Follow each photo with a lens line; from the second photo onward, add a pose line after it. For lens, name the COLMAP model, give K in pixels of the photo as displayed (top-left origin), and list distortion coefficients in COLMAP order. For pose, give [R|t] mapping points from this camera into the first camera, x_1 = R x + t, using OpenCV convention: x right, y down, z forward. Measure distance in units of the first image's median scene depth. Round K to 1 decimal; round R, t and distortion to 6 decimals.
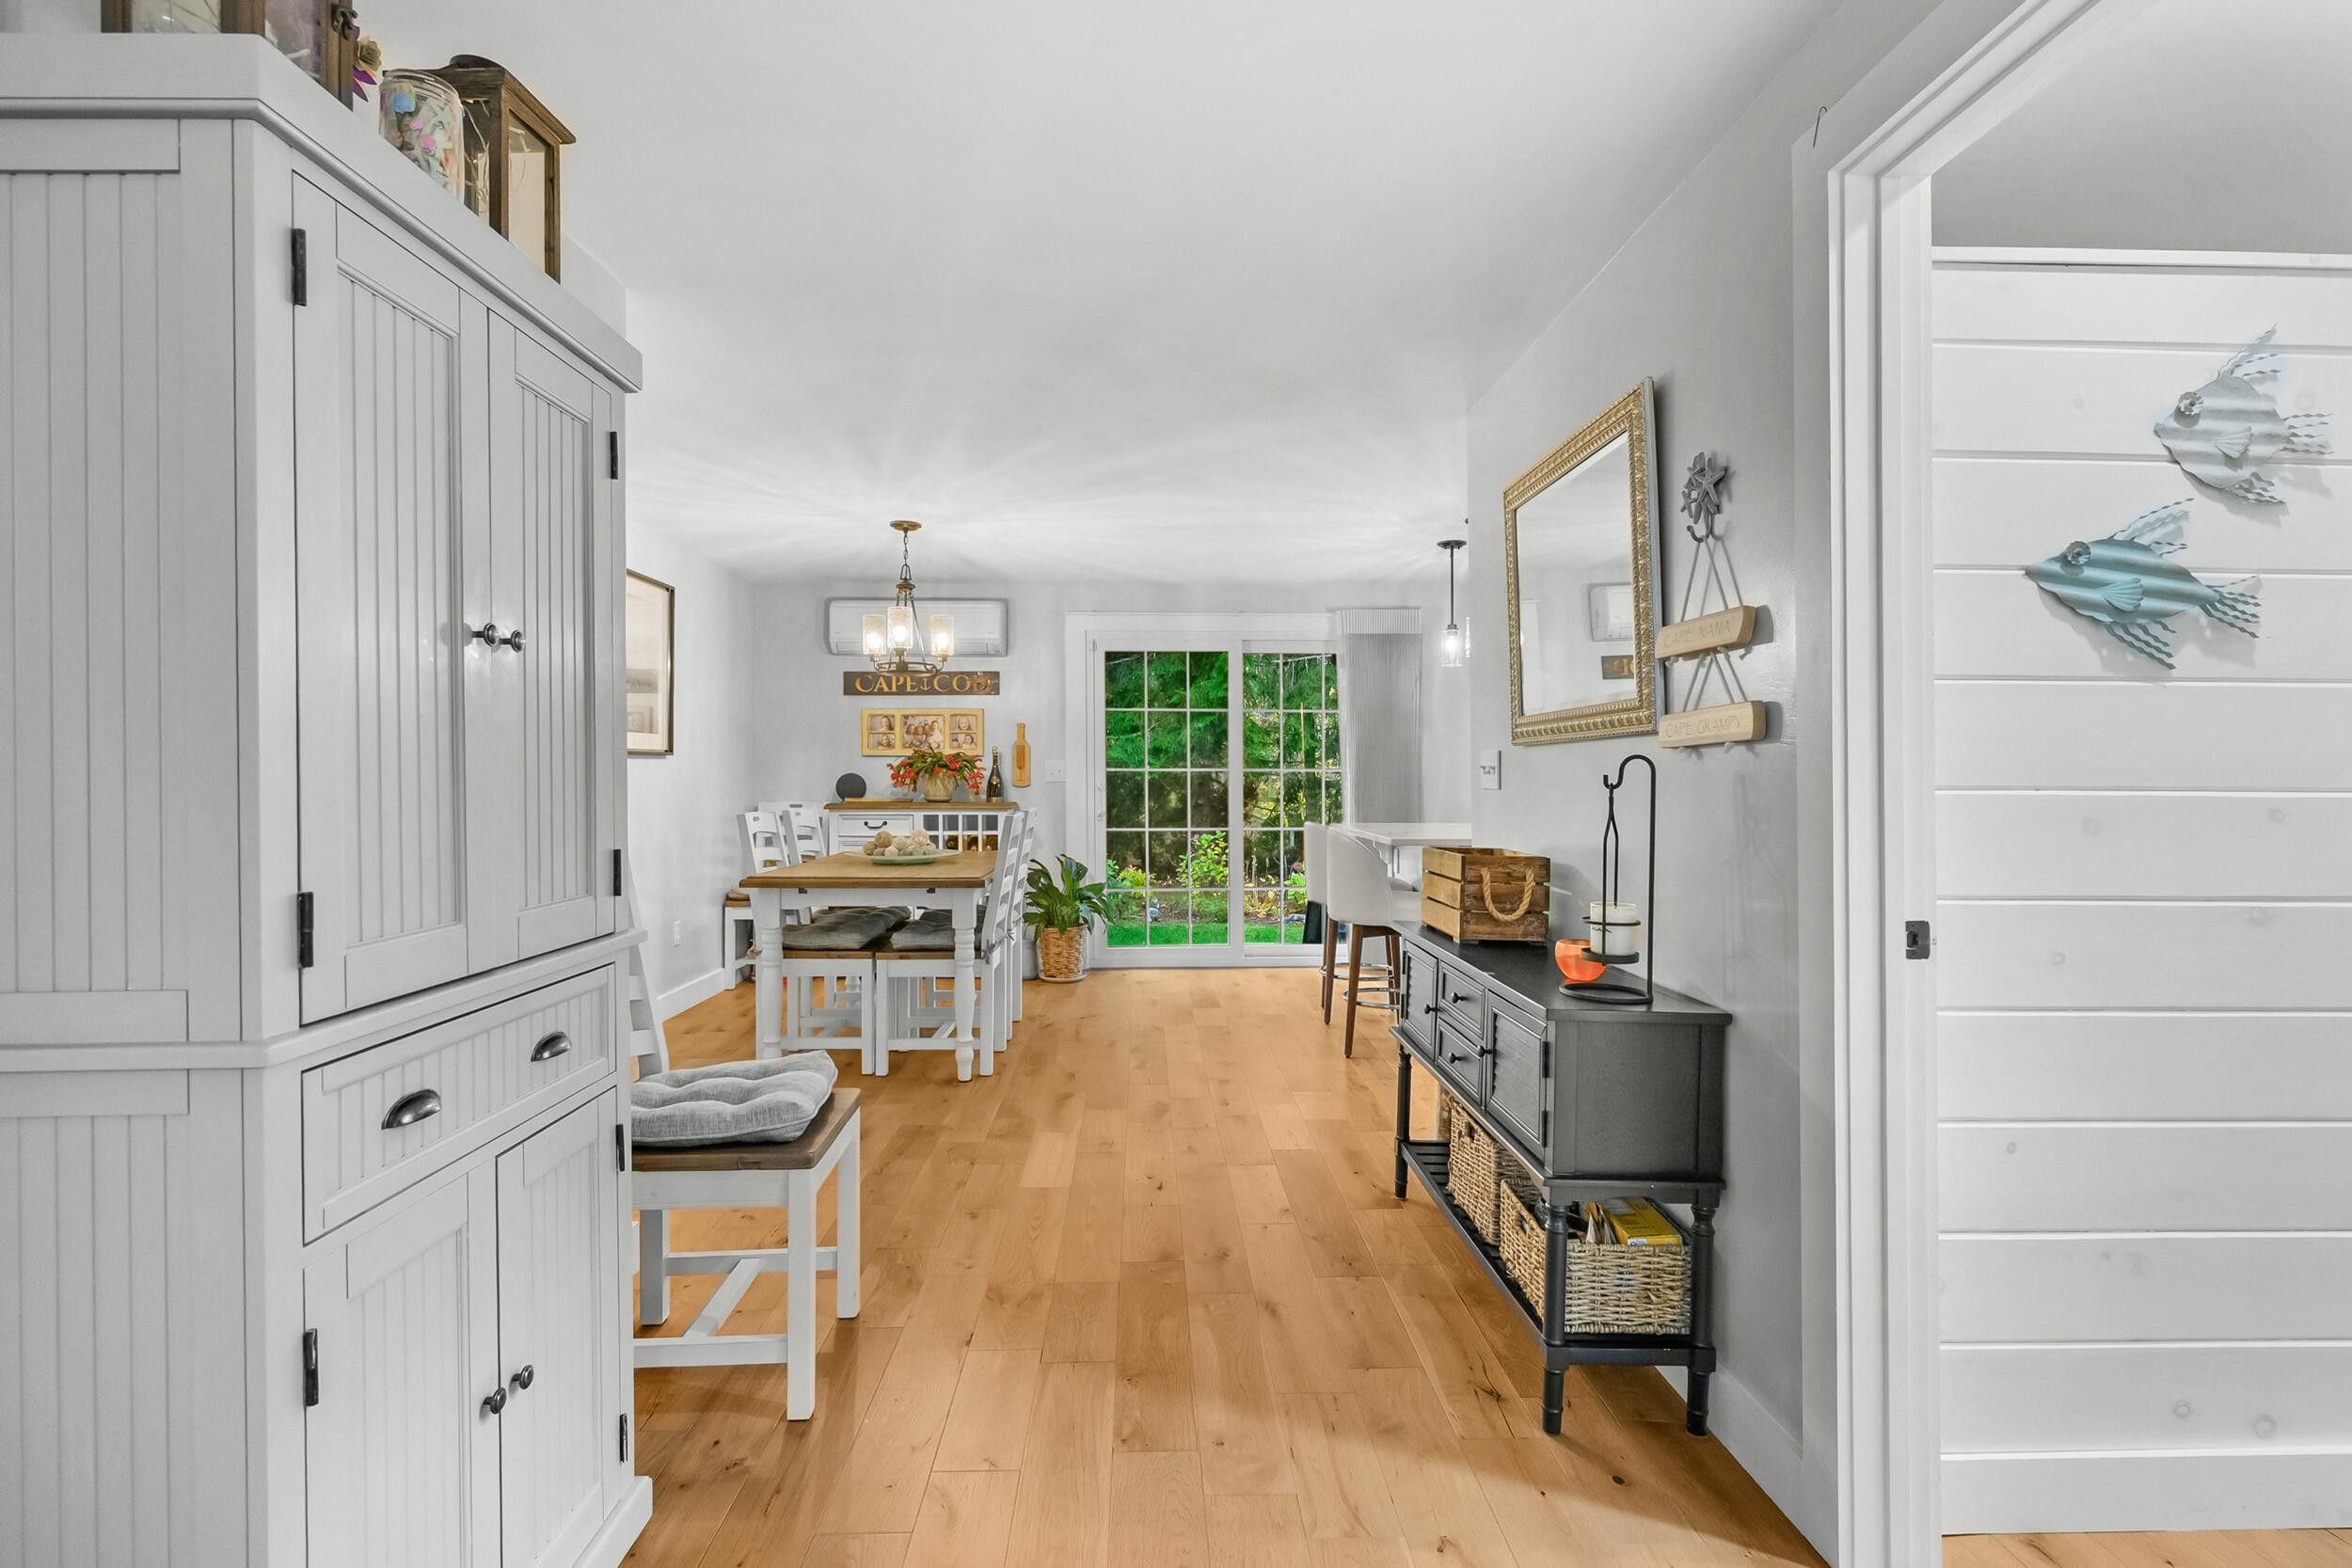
lens RADIAL K [[1115.2, 0, 1173.5], [0, 1115.2, 768.0], [0, 0, 1]] dist [0.000549, 0.000038]
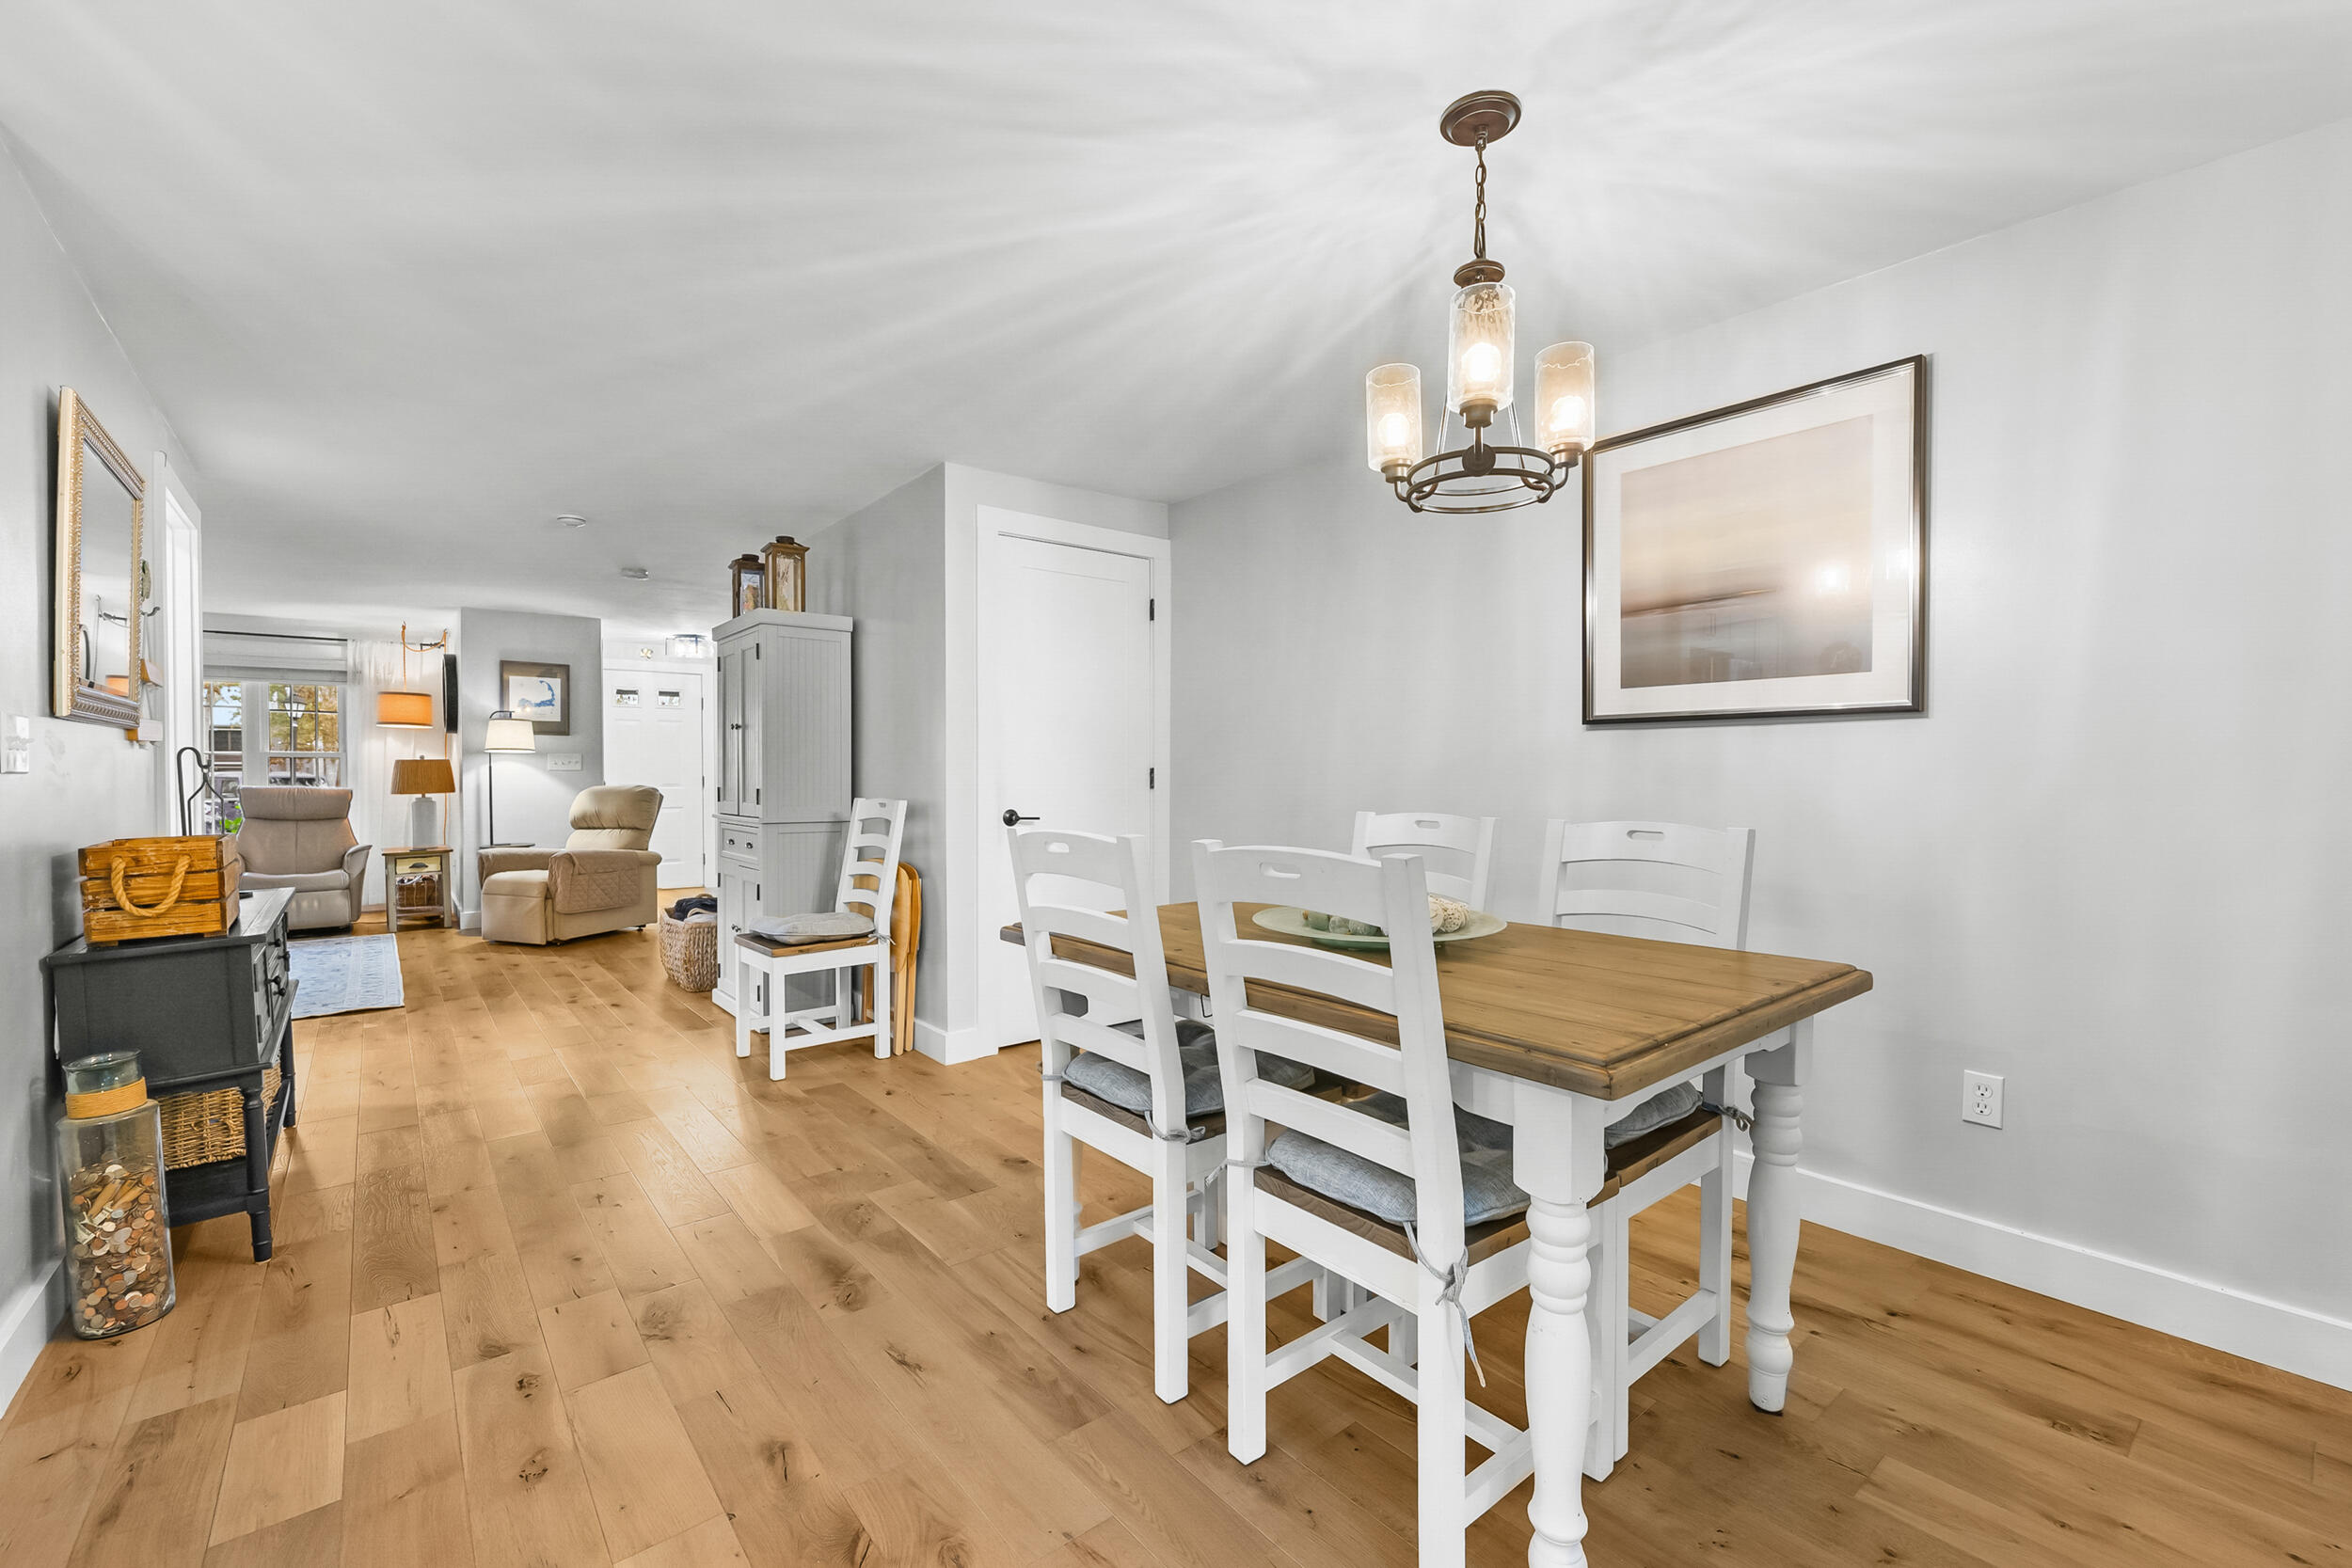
lens RADIAL K [[986.4, 0, 1166.6], [0, 986.4, 785.4], [0, 0, 1]] dist [0.001941, 0.000047]
pose [[-0.795360, 0.008845, -0.606072, 0.052113], [0.002394, 0.999932, 0.011451, 0.012390], [0.606132, 0.007657, -0.795327, 0.948030]]
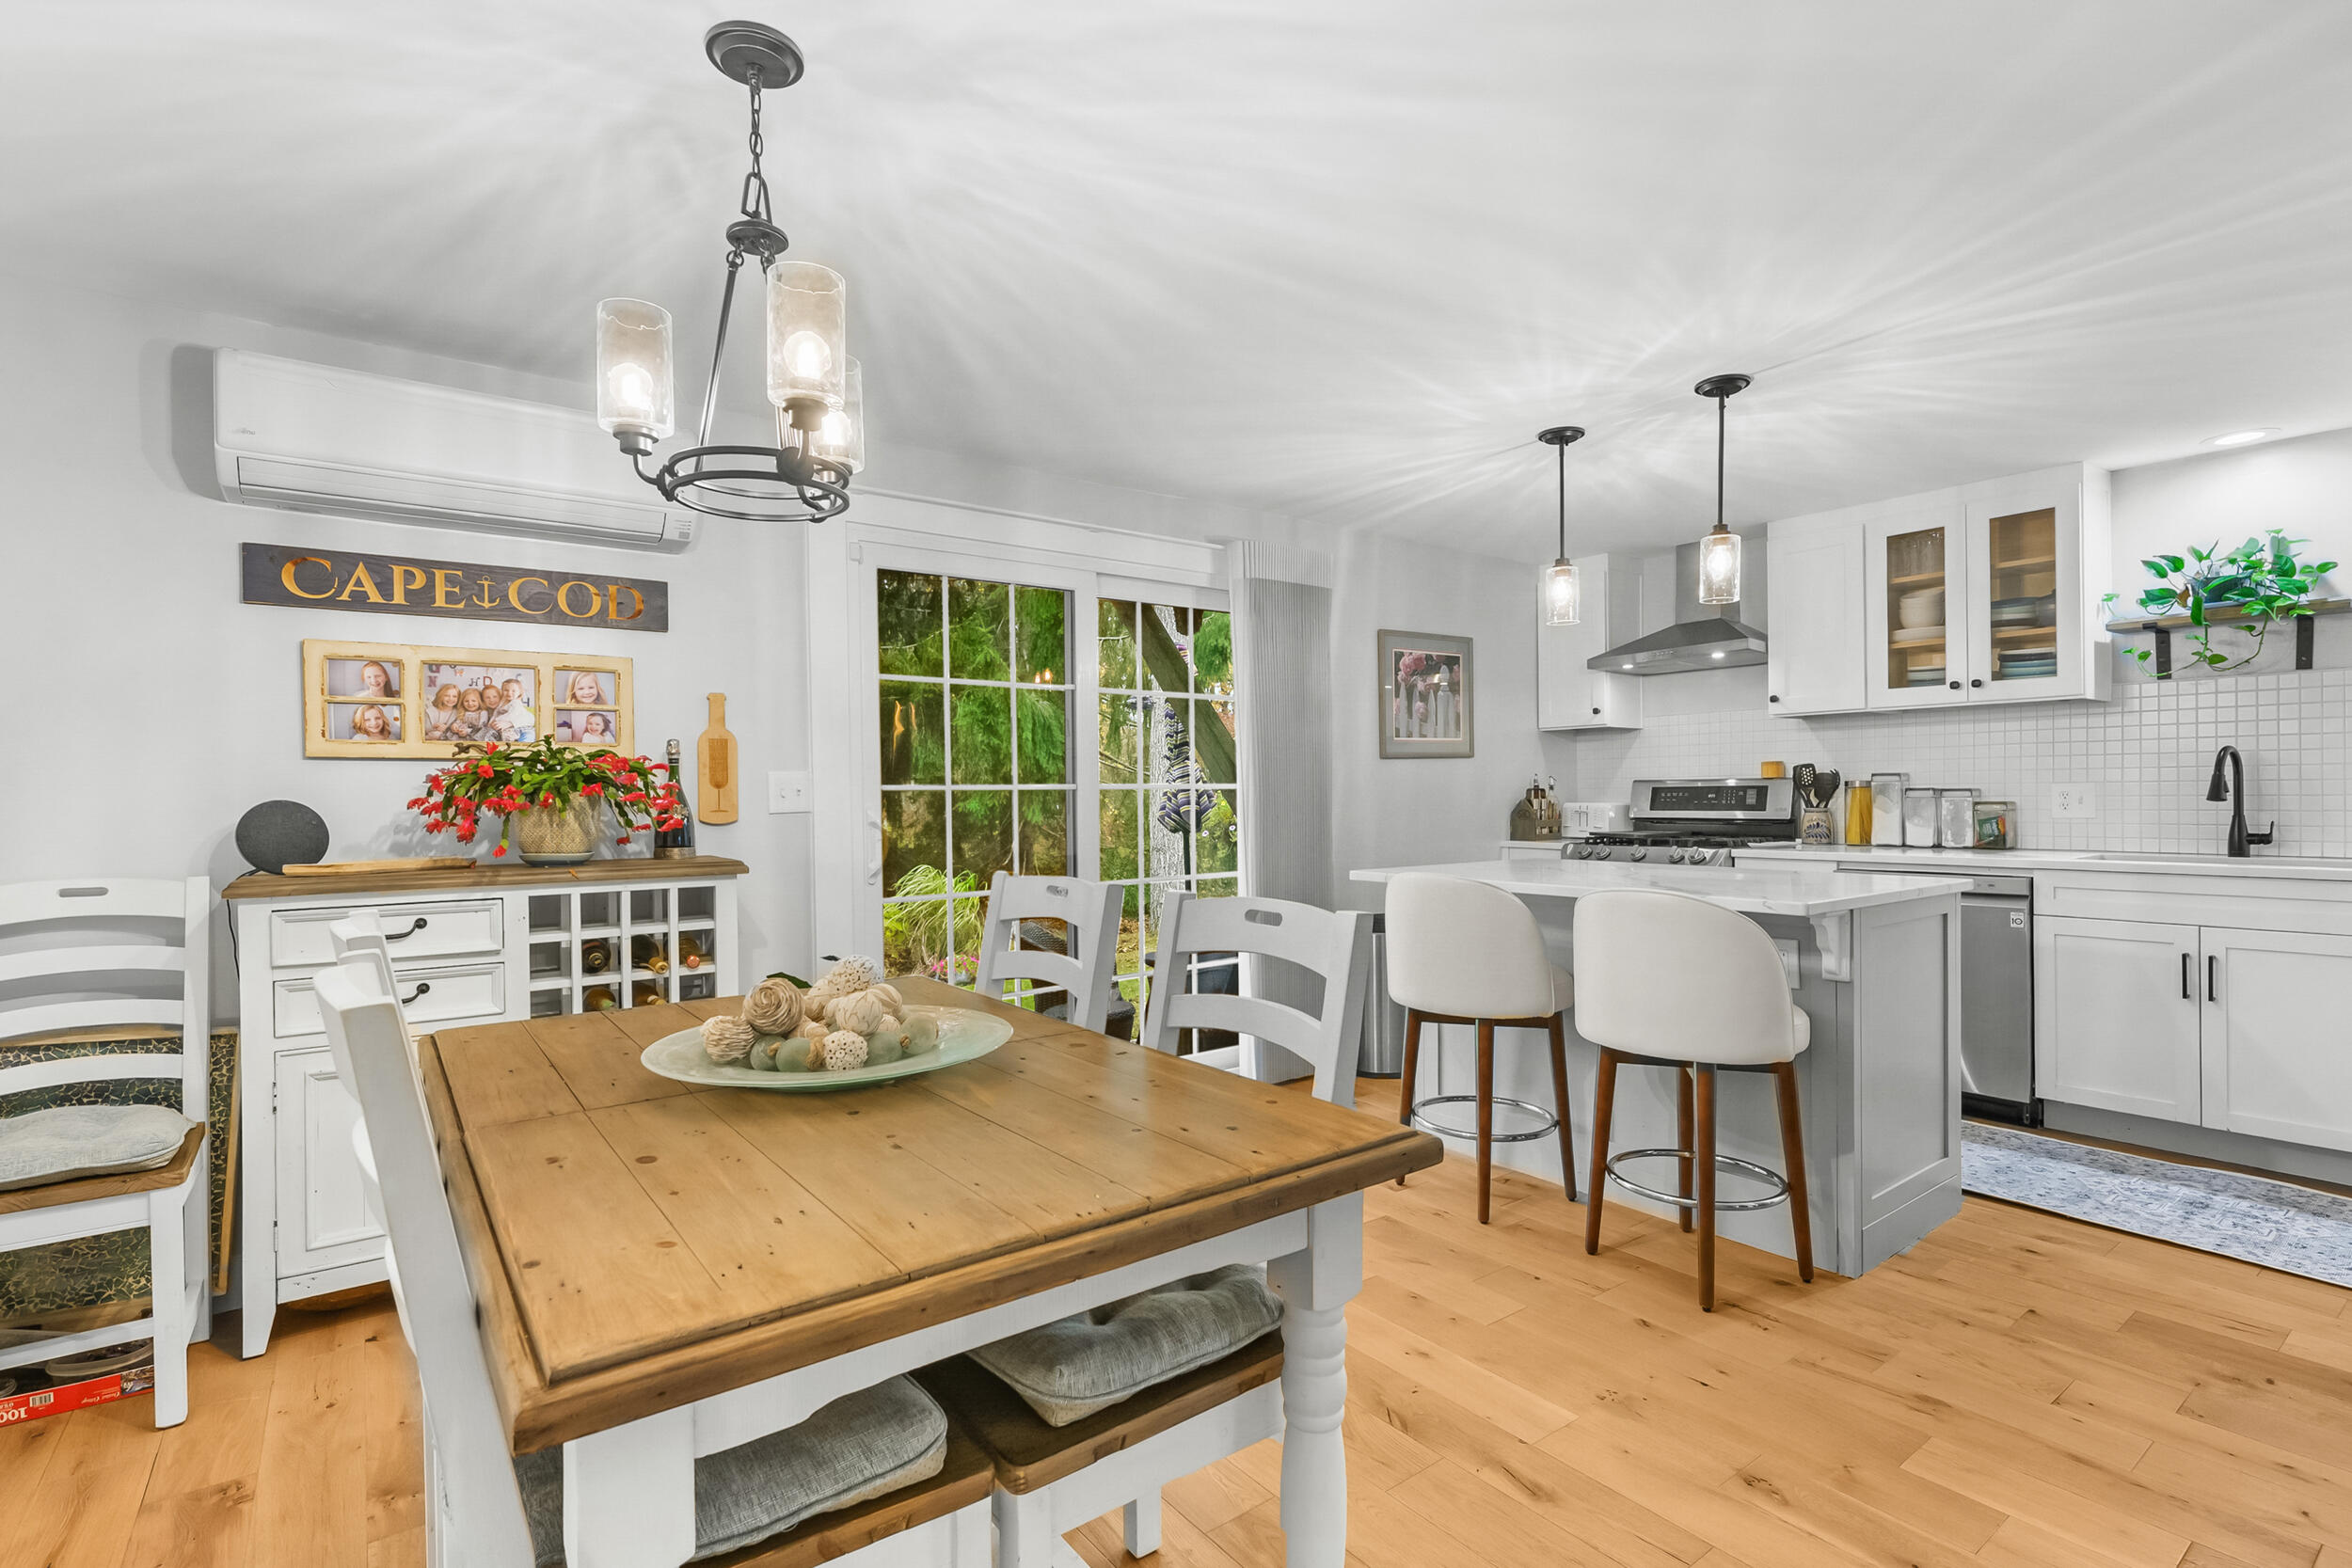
lens RADIAL K [[1085.2, 0, 1174.7], [0, 1085.2, 796.4], [0, 0, 1]] dist [0.004027, -0.003093]
pose [[0.818368, -0.011435, 0.574581, -0.255058], [0.009349, 0.999935, 0.006584, 0.003592], [-0.574619, -0.000017, 0.818421, 0.513979]]
